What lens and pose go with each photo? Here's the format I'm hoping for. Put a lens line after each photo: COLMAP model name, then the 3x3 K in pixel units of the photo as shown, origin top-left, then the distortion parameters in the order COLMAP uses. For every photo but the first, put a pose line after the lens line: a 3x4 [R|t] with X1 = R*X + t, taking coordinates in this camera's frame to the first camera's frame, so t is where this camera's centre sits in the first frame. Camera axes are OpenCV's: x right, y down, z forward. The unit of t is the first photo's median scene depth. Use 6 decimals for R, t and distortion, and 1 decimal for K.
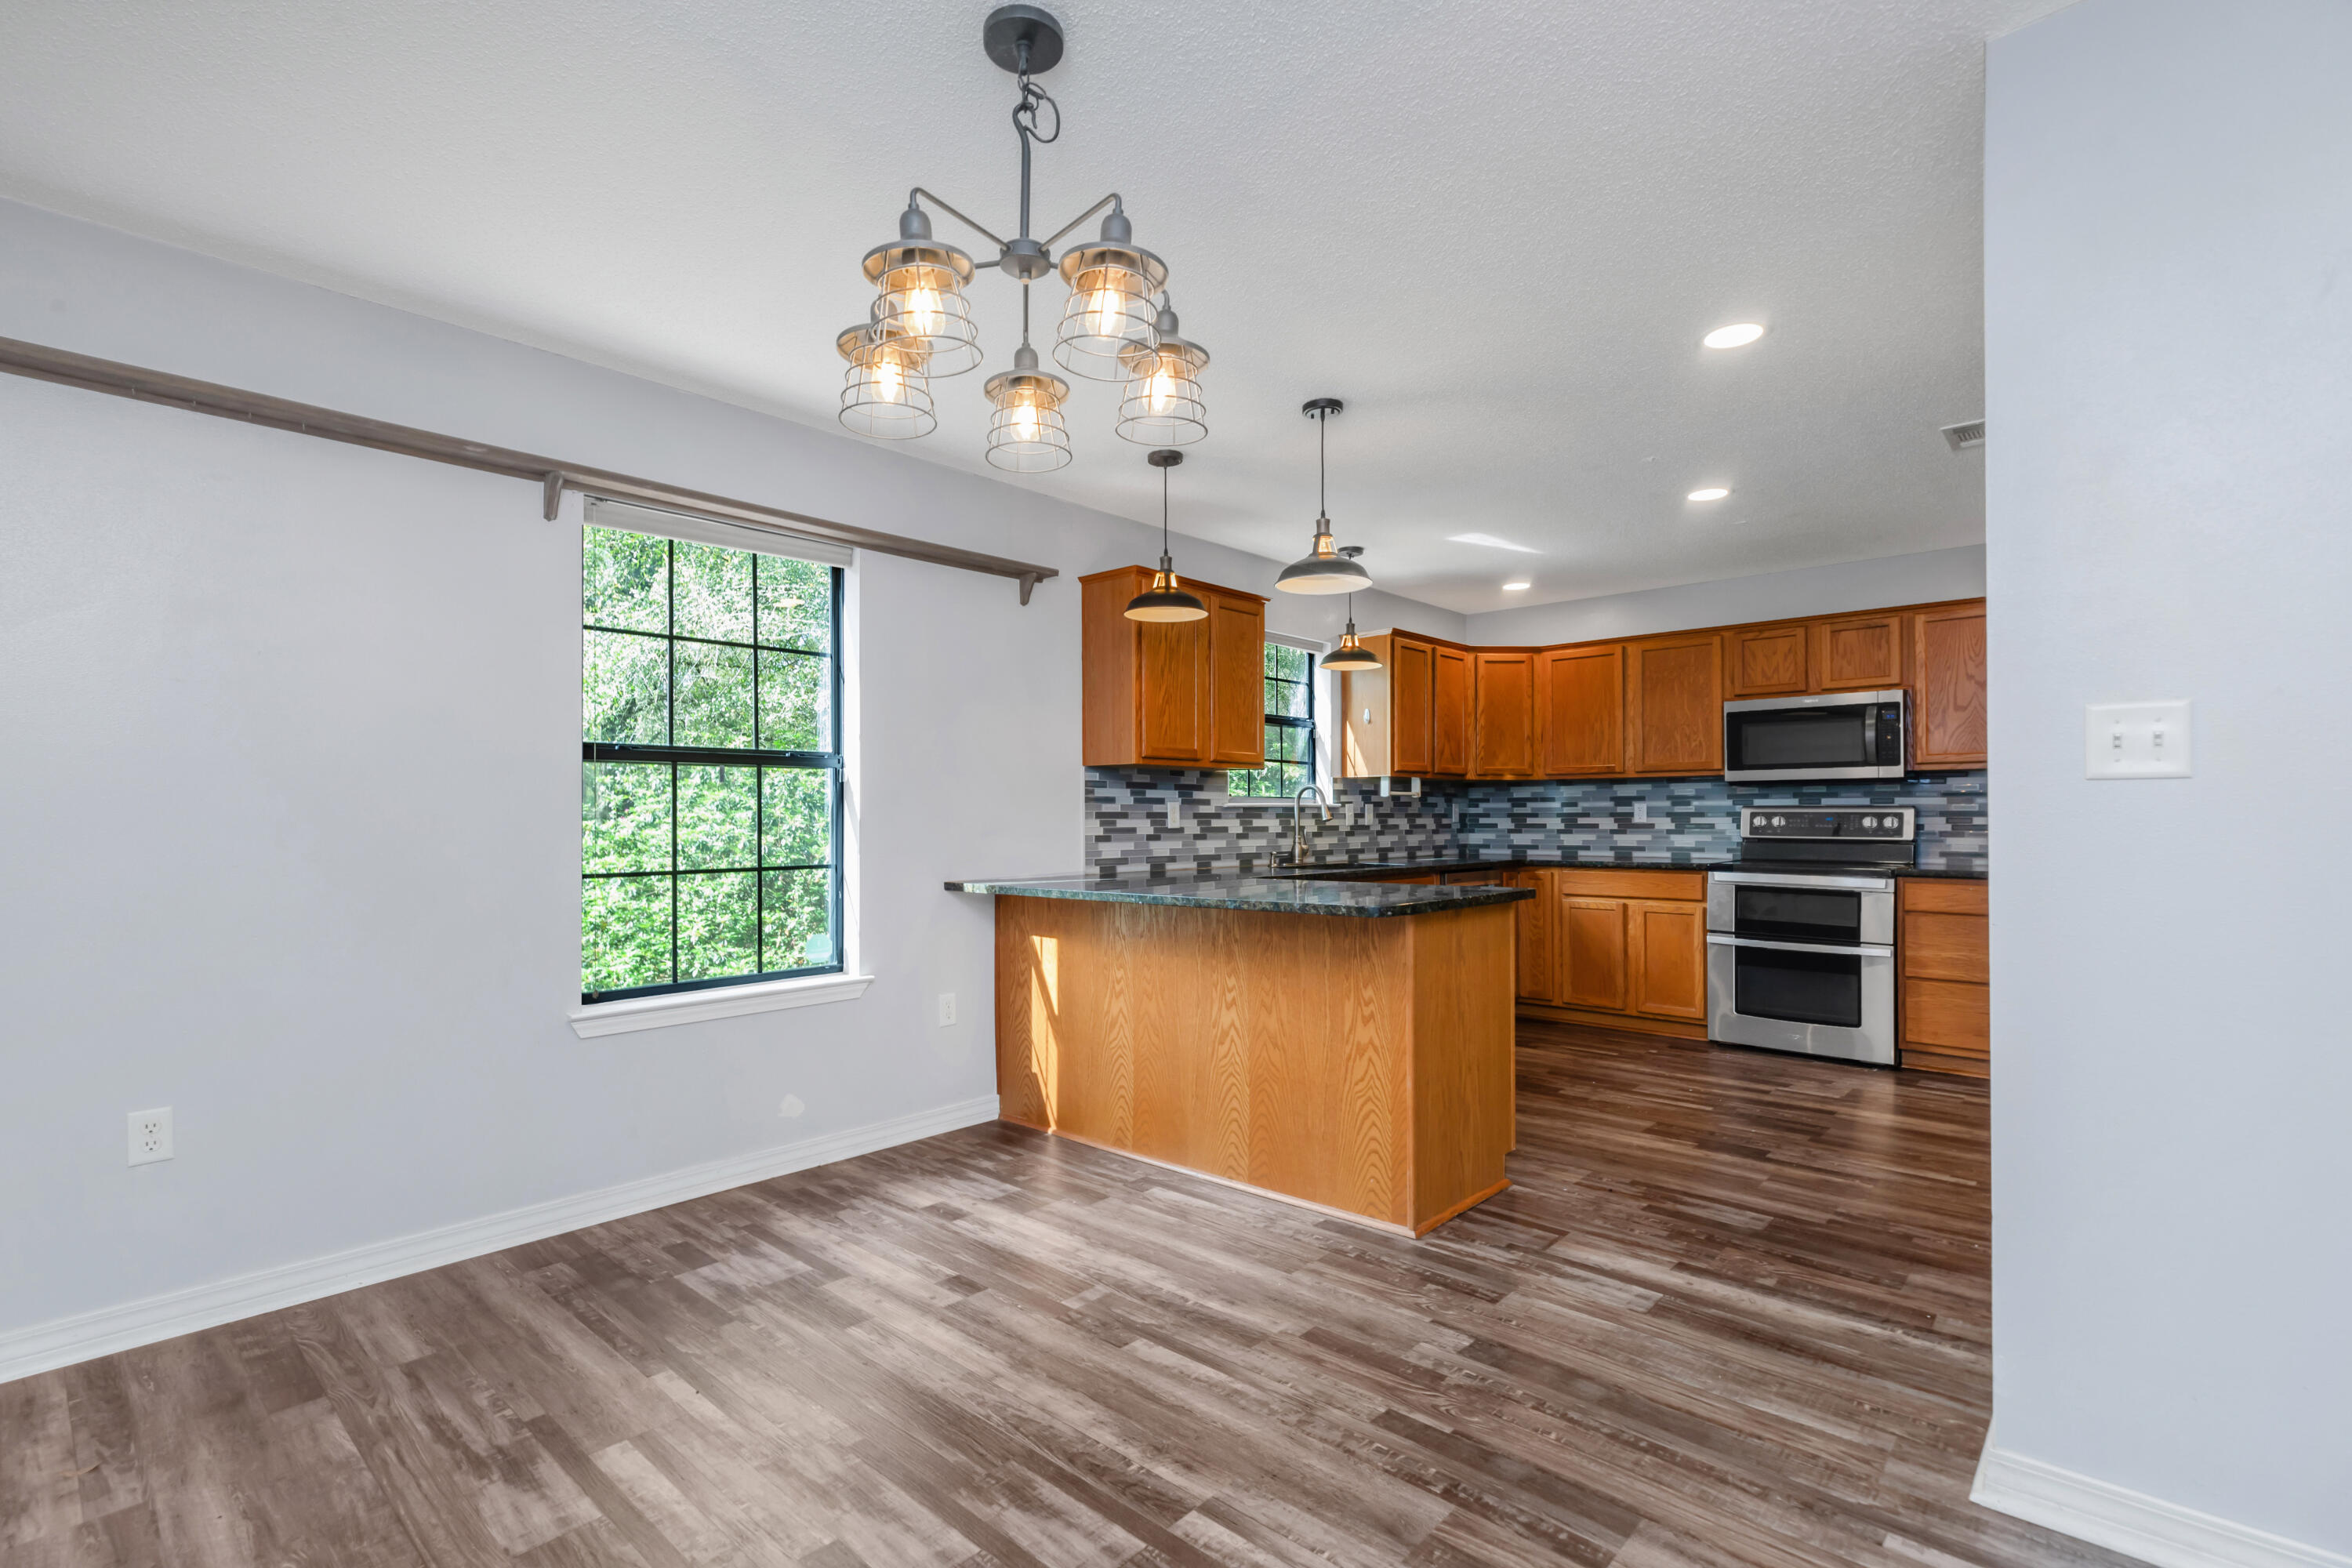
lens RADIAL K [[1076.5, 0, 1187.7], [0, 1076.5, 803.6], [0, 0, 1]] dist [0.003099, 0.000340]
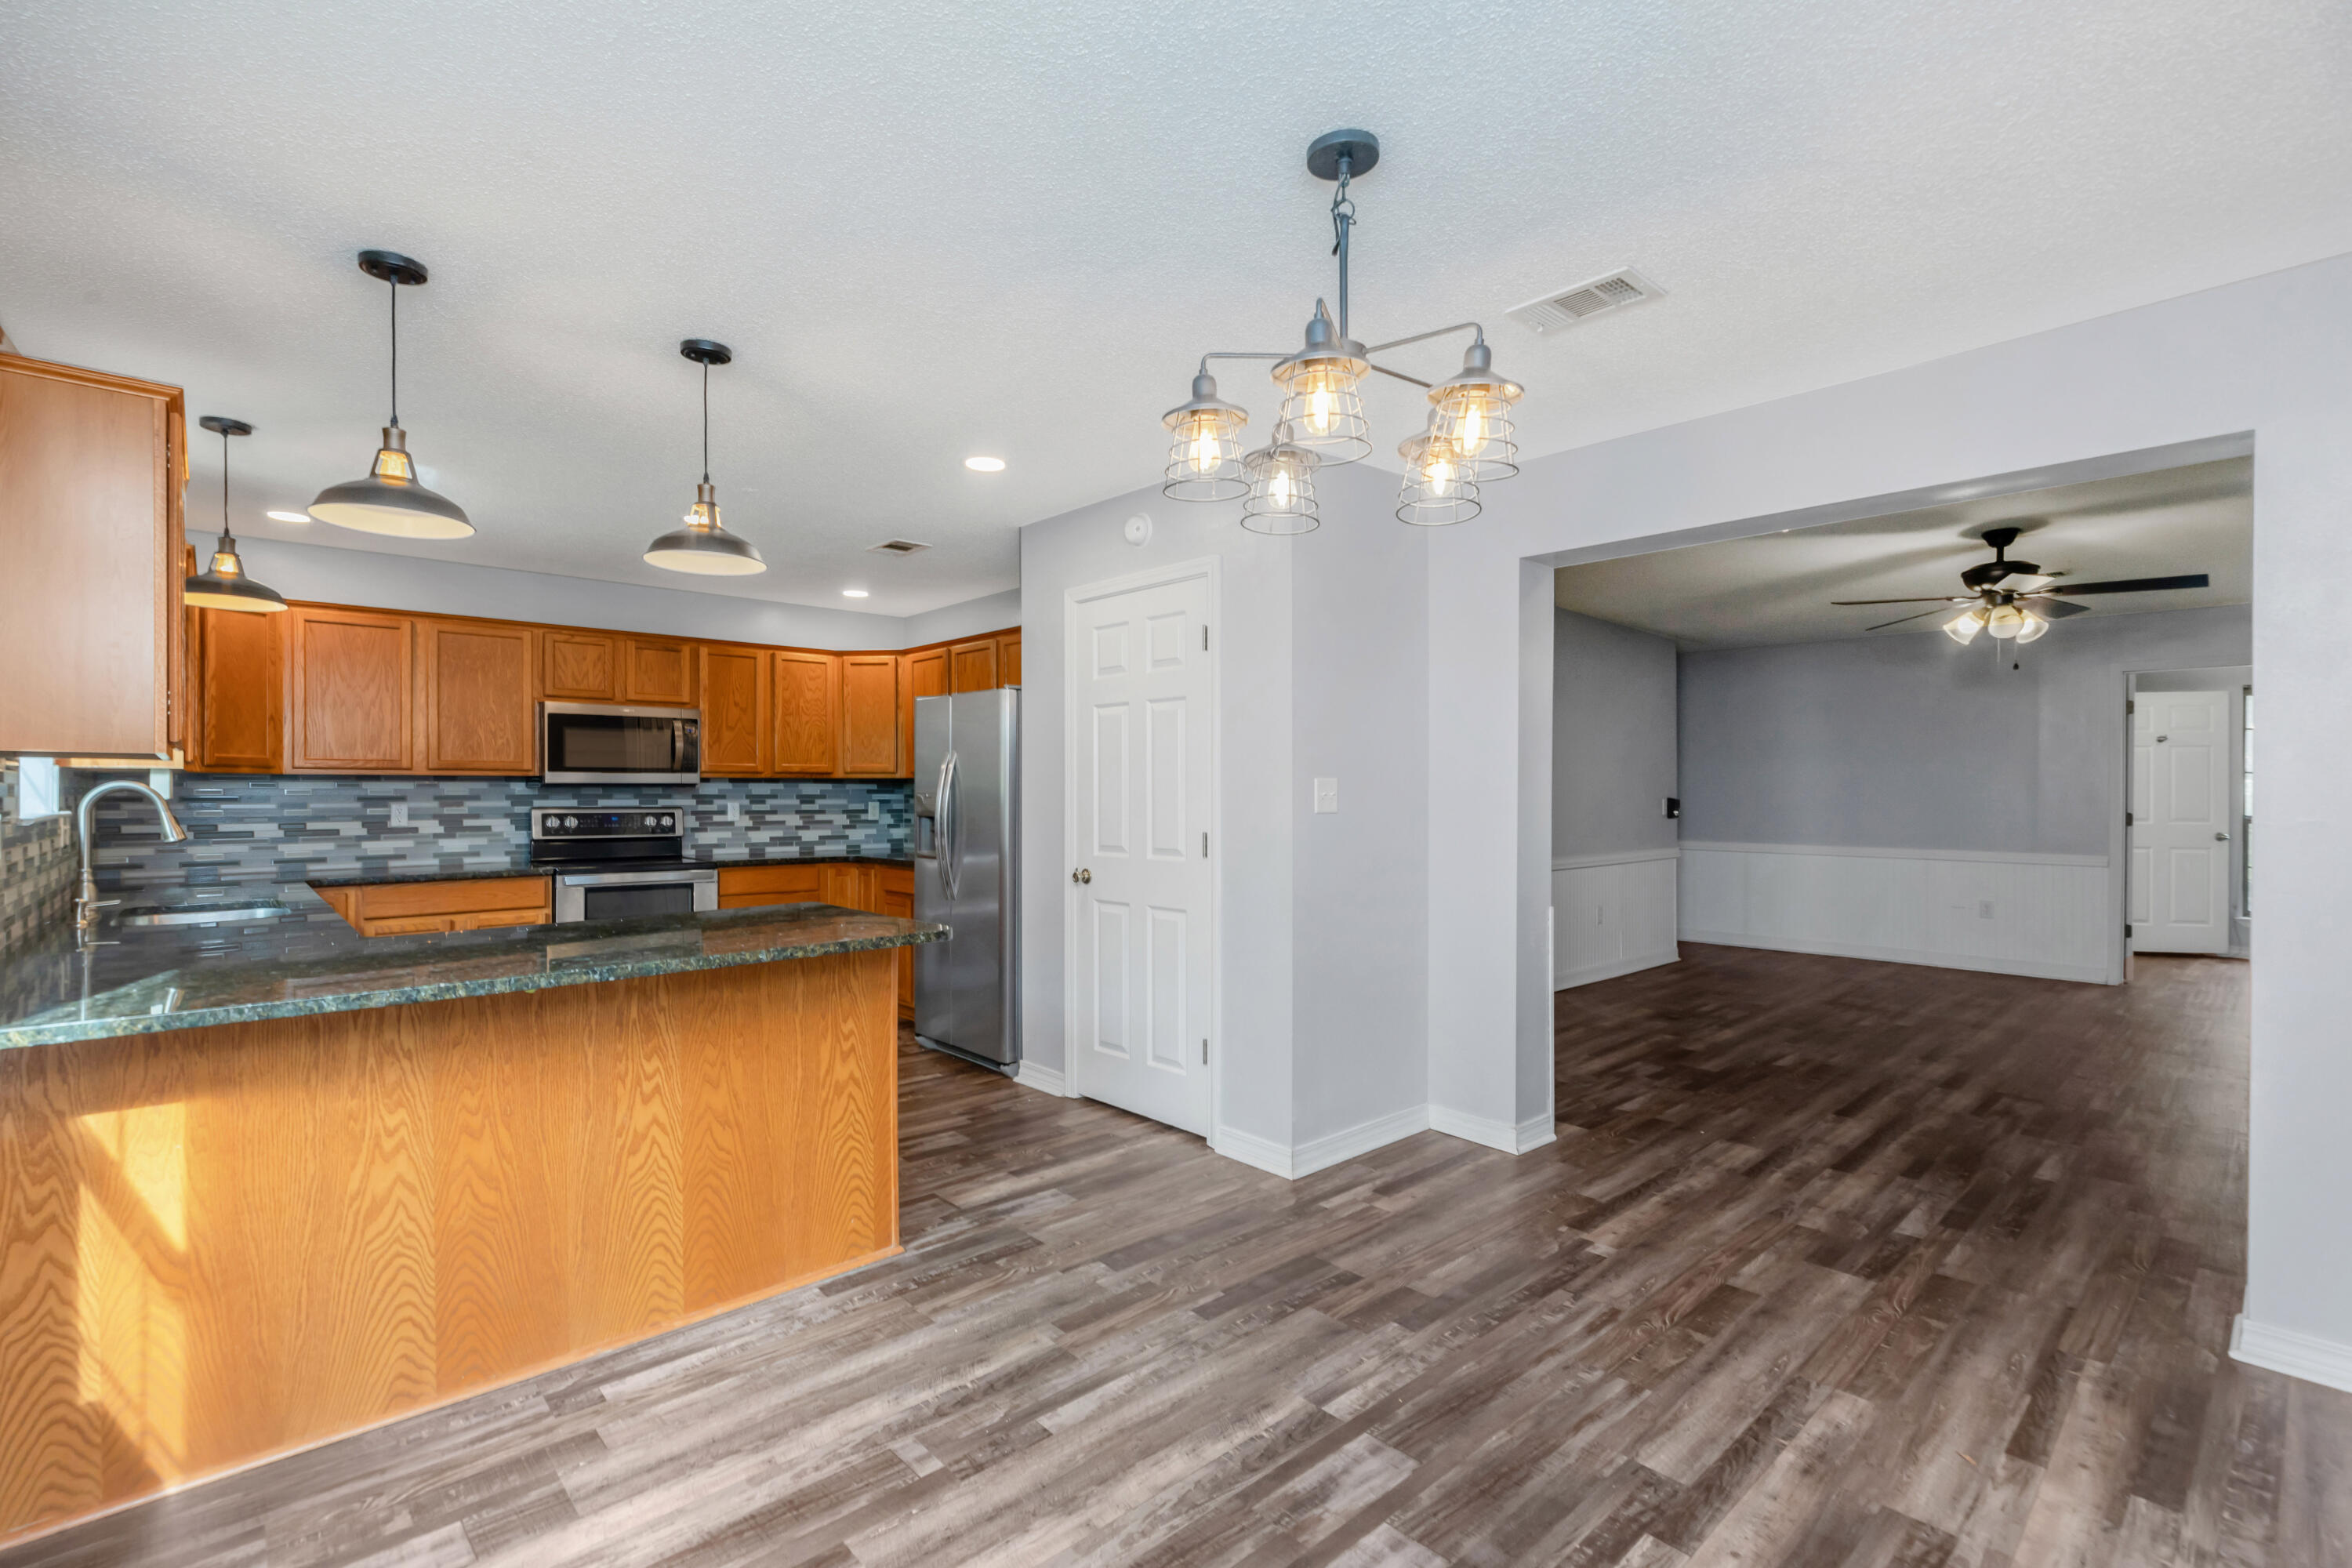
lens RADIAL K [[1074.2, 0, 1143.1], [0, 1074.2, 799.8], [0, 0, 1]] dist [0.002769, 0.000574]
pose [[0.107246, -0.006735, 0.994210, -0.443902], [-0.010369, 0.999915, 0.007893, -0.020003], [-0.994178, -0.011156, 0.107167, 0.383531]]
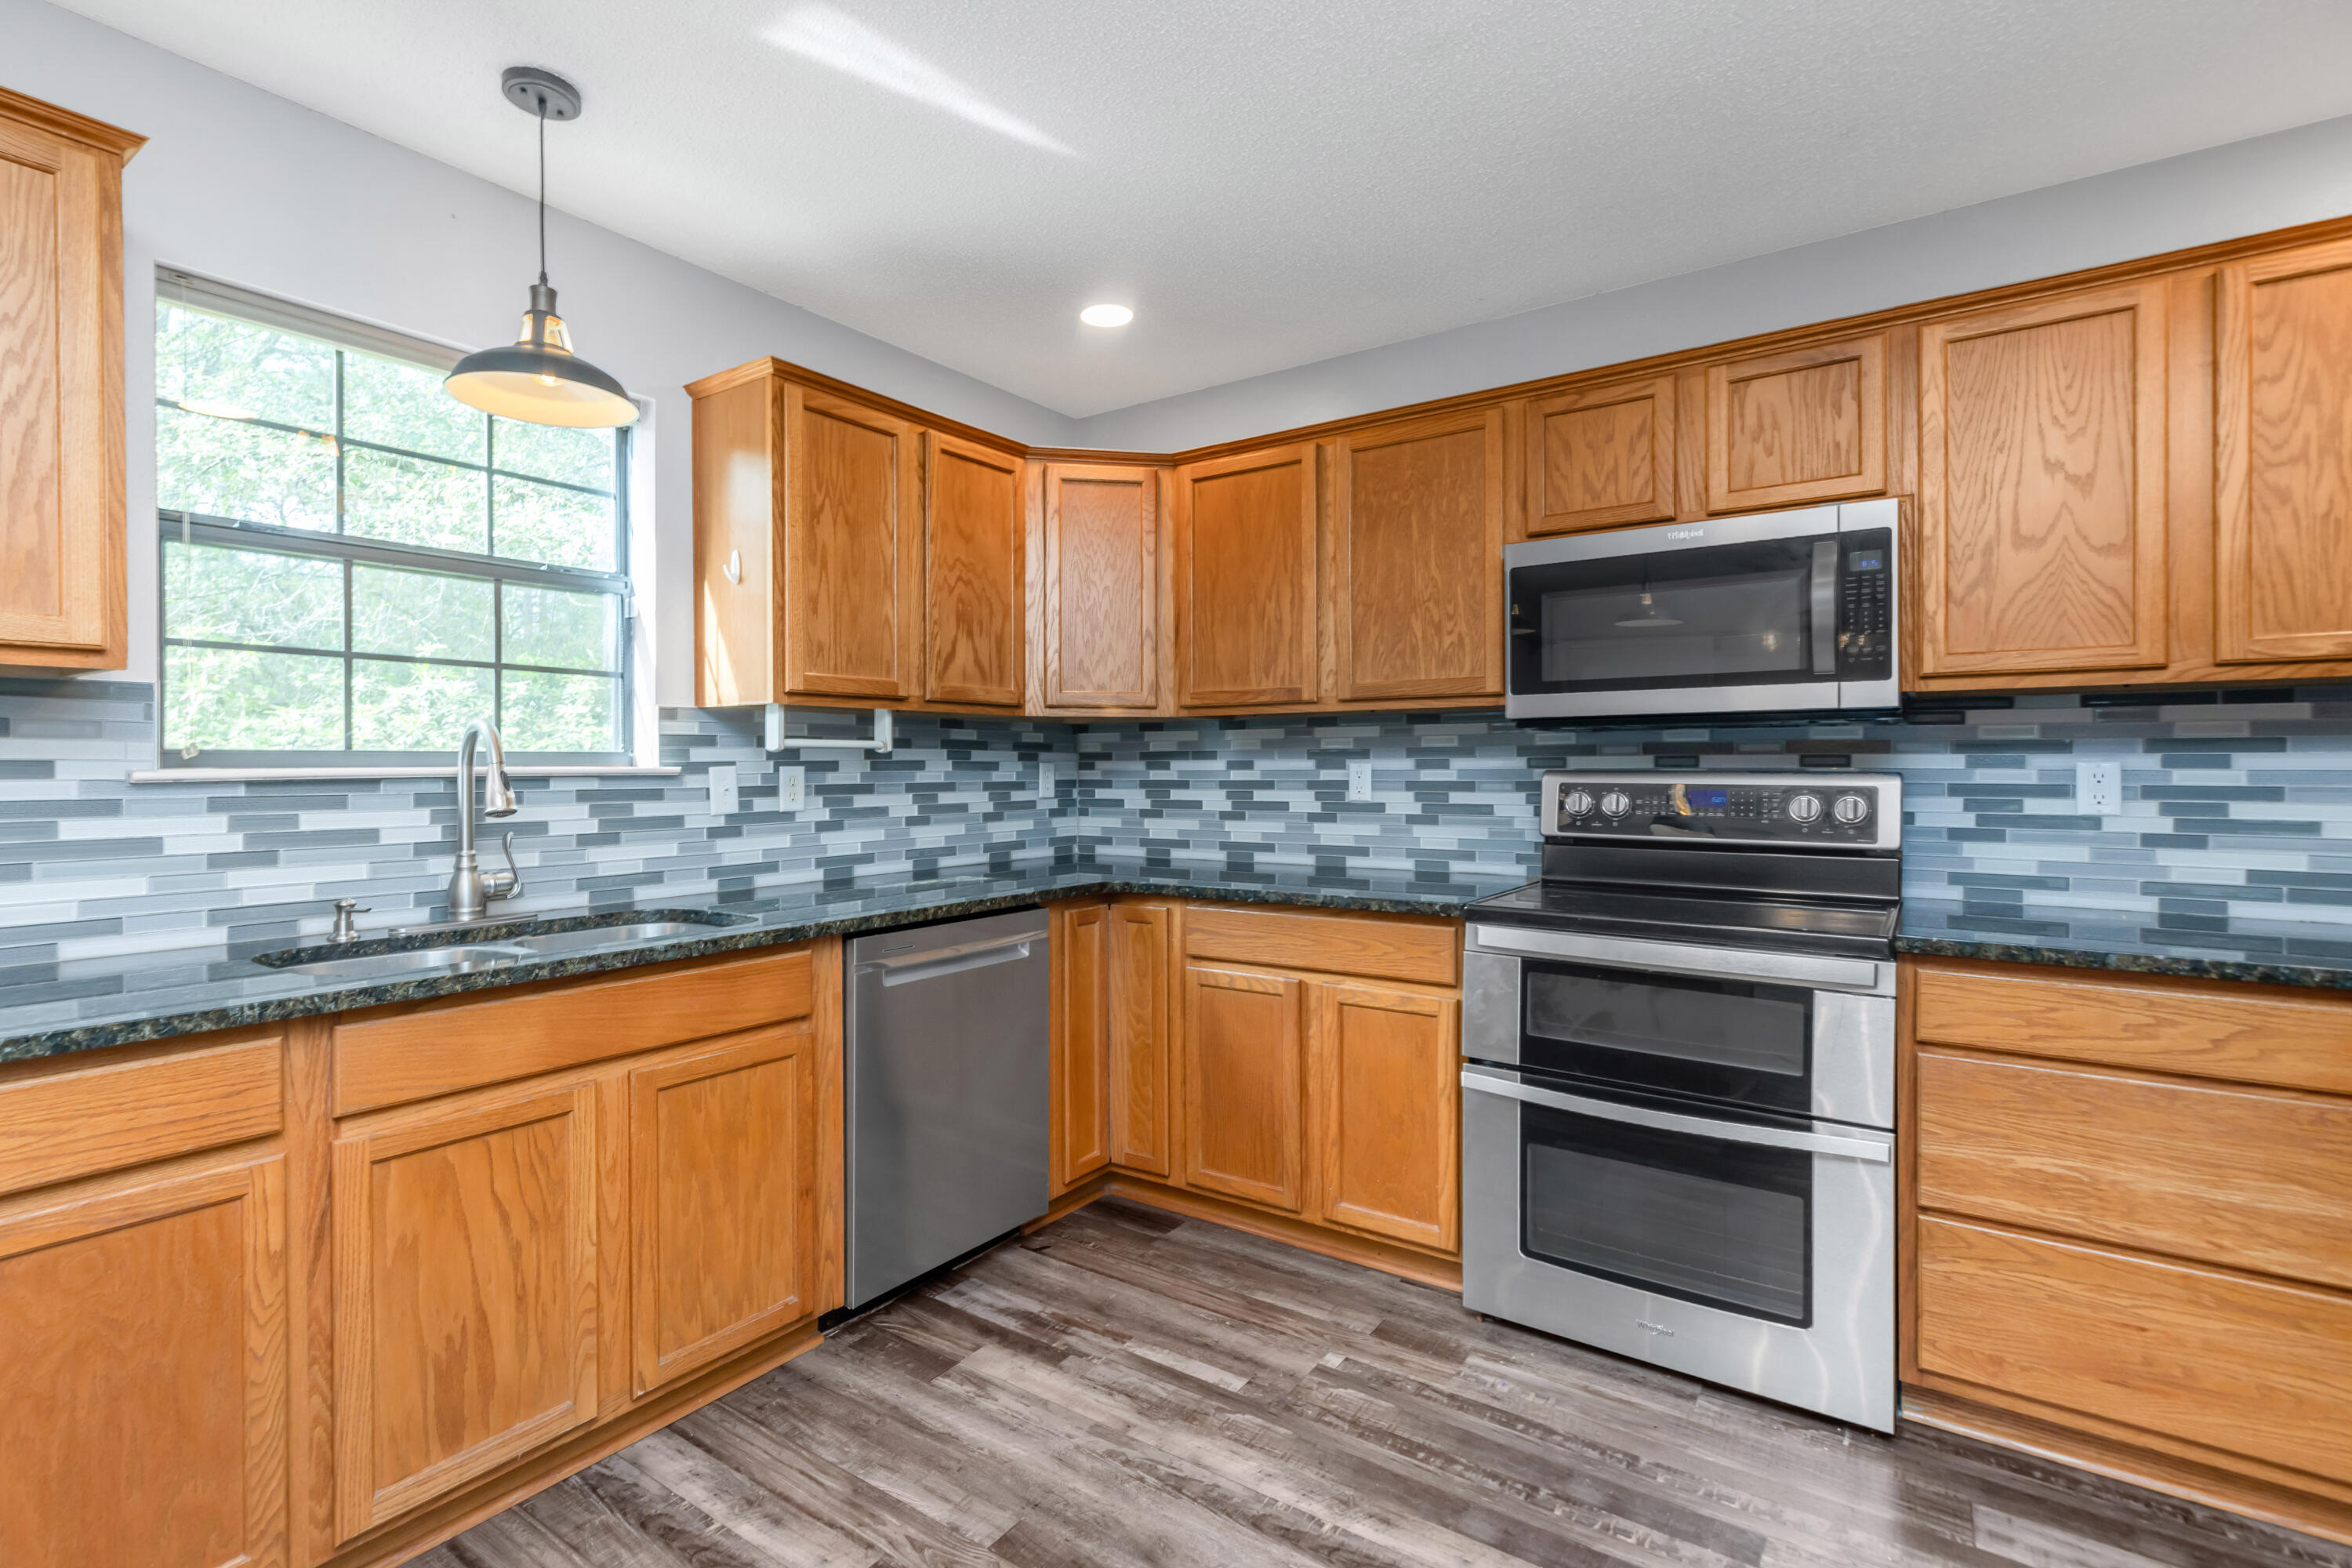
lens RADIAL K [[1090.8, 0, 1161.8], [0, 1090.8, 770.4], [0, 0, 1]] dist [0.002035, 0.001036]
pose [[0.993236, -0.001839, 0.116099, 0.319655], [0.000045, 0.999881, 0.015449, -0.005927], [-0.116114, -0.015339, 0.993117, 0.593980]]
